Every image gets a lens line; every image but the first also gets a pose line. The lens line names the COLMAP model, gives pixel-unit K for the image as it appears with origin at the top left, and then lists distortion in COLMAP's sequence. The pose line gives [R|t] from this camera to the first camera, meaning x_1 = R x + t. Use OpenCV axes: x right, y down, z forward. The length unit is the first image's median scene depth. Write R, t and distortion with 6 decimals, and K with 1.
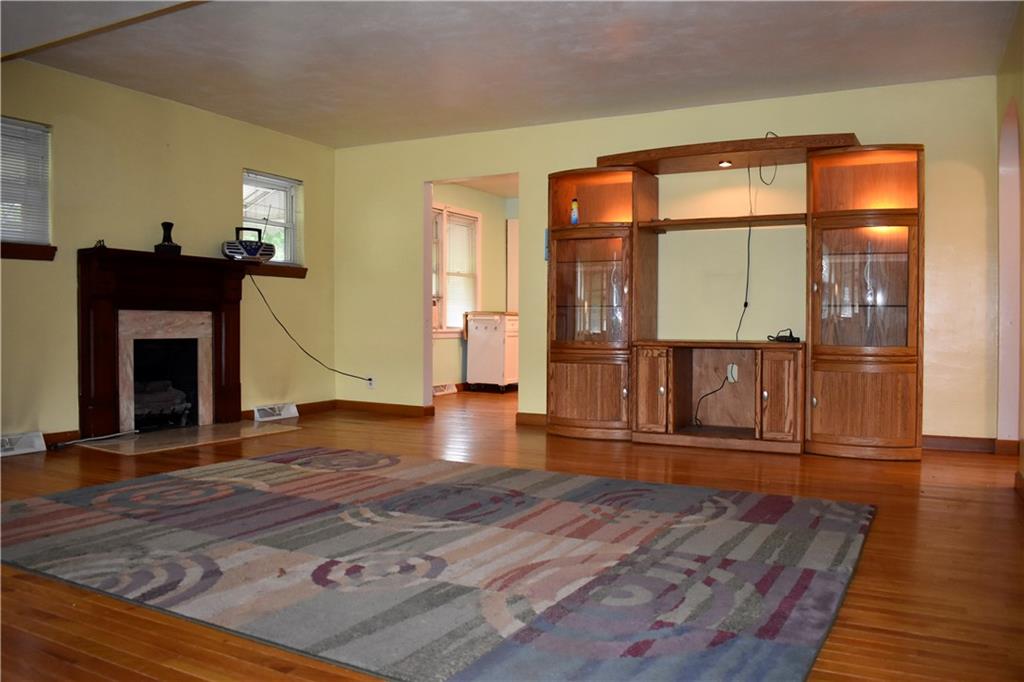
lens RADIAL K [[801.6, 0, 512.0], [0, 801.6, 341.0], [0, 0, 1]] dist [-0.093989, 0.012602]
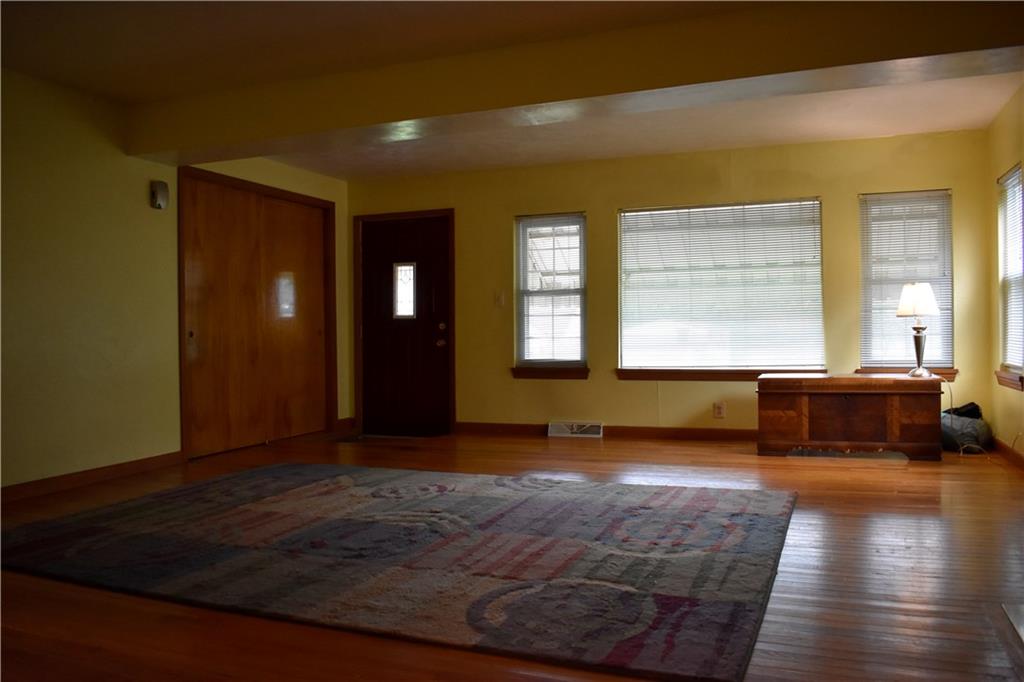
lens RADIAL K [[801.6, 0, 512.0], [0, 801.6, 341.0], [0, 0, 1]] dist [-0.093989, 0.012602]
pose [[-0.994575, 0.008410, -0.103683, -0.185019], [0.005388, 0.999553, 0.029395, -0.079921], [0.103884, 0.028677, -0.994176, 2.420115]]
